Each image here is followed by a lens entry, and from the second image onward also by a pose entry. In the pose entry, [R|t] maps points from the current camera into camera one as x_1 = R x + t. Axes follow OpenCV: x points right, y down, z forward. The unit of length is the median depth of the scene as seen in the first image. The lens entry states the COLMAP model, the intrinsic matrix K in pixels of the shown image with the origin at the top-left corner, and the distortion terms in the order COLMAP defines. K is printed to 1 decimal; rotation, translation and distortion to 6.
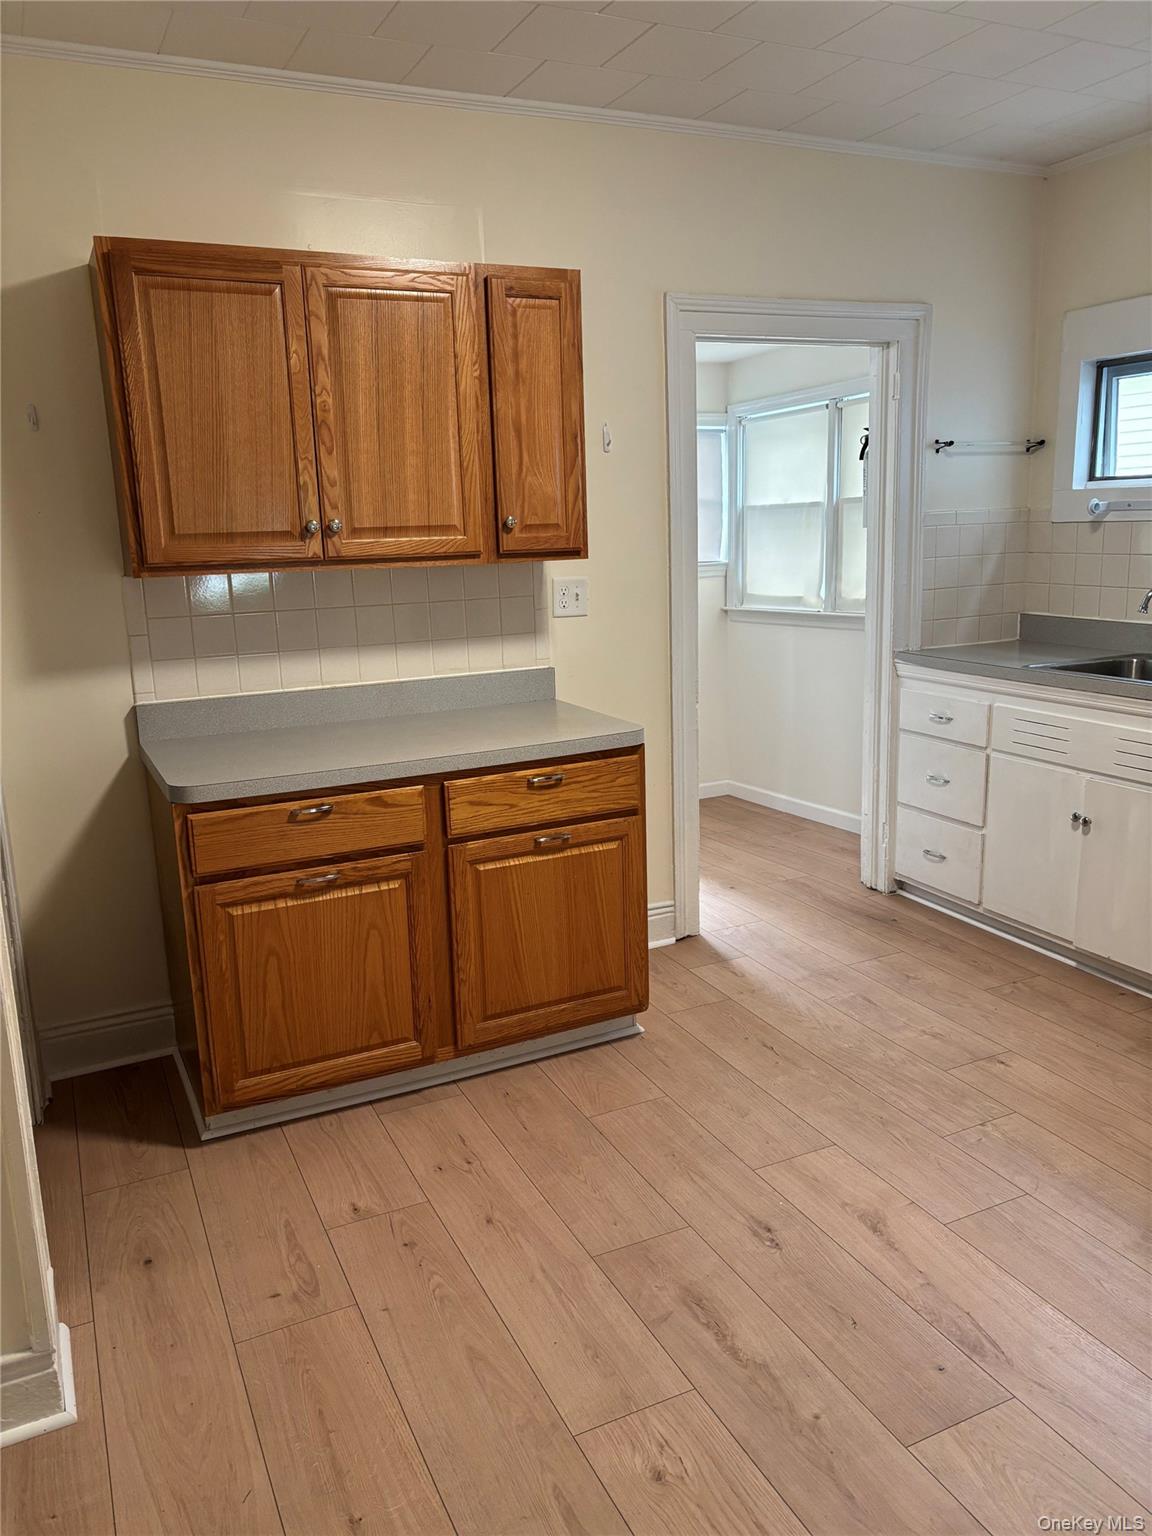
lens RADIAL K [[1159.0, 0, 571.4], [0, 1159.0, 774.0], [0, 0, 1]] dist [0.043183, -0.054955]
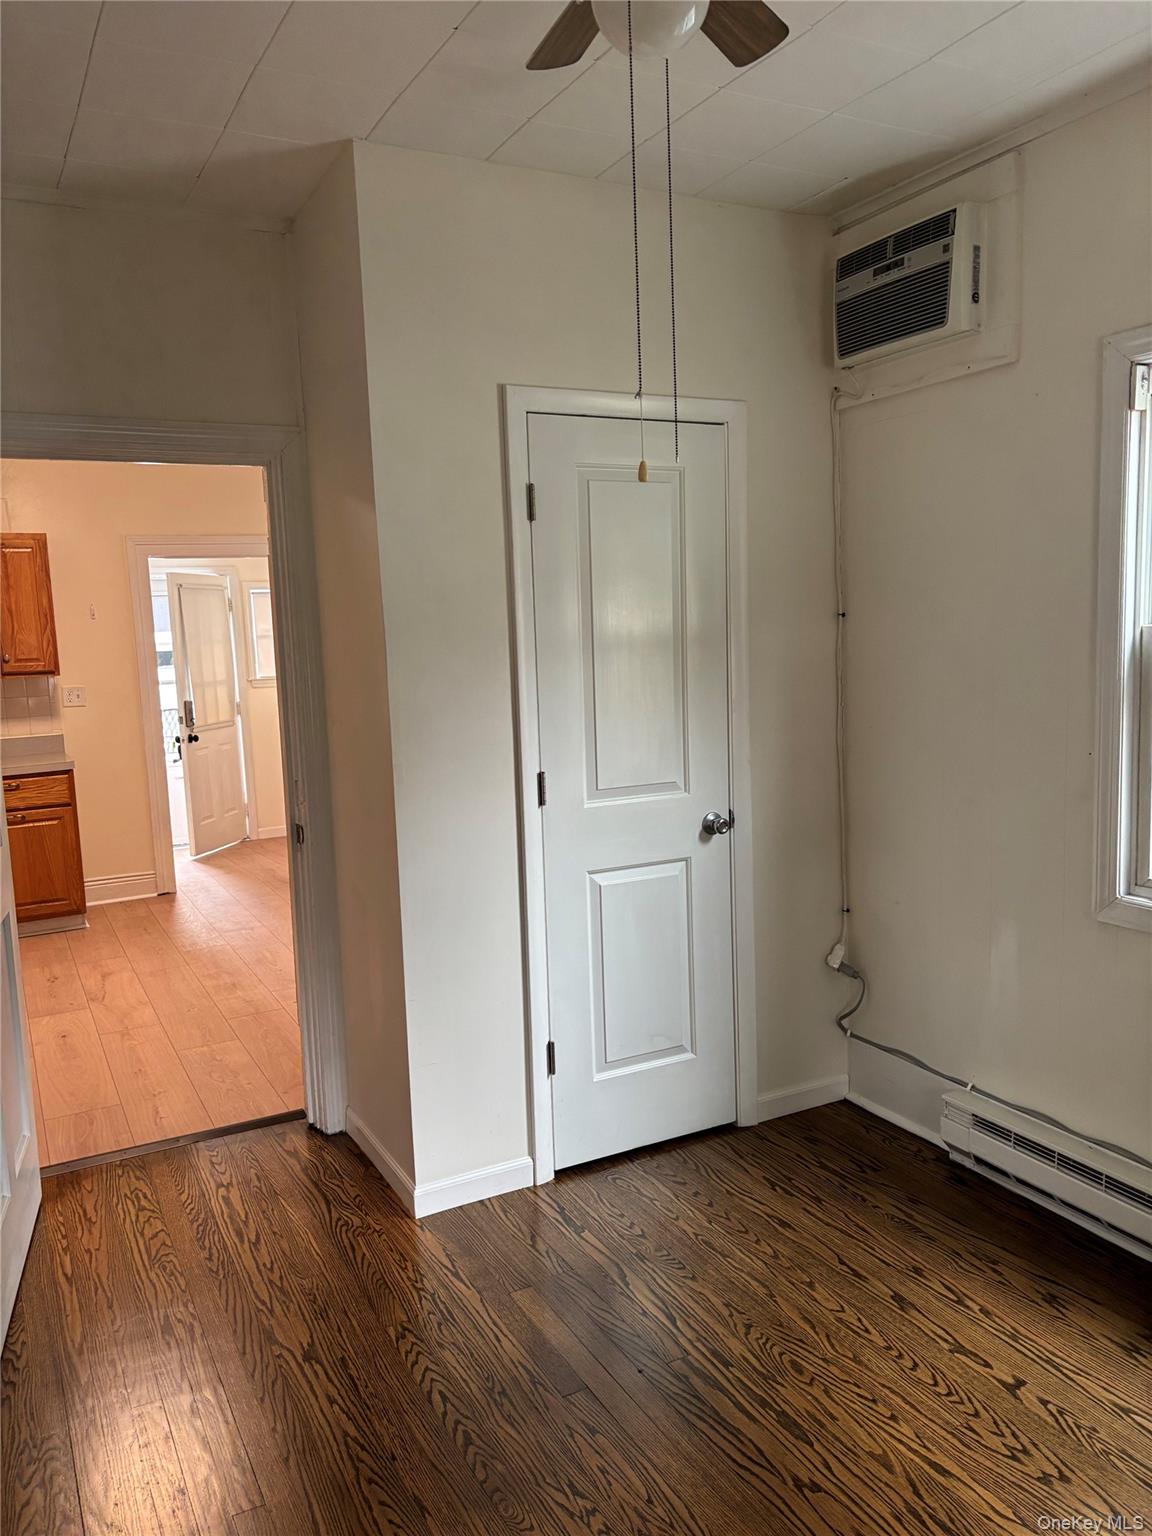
lens RADIAL K [[1155.1, 0, 569.9], [0, 1155.1, 788.0], [0, 0, 1]] dist [0.030249, -0.044345]
pose [[0.999249, -0.010932, 0.037168, 0.821321], [0.014021, 0.996375, -0.083908, 0.178814], [-0.036116, 0.084366, 0.995780, -0.962004]]
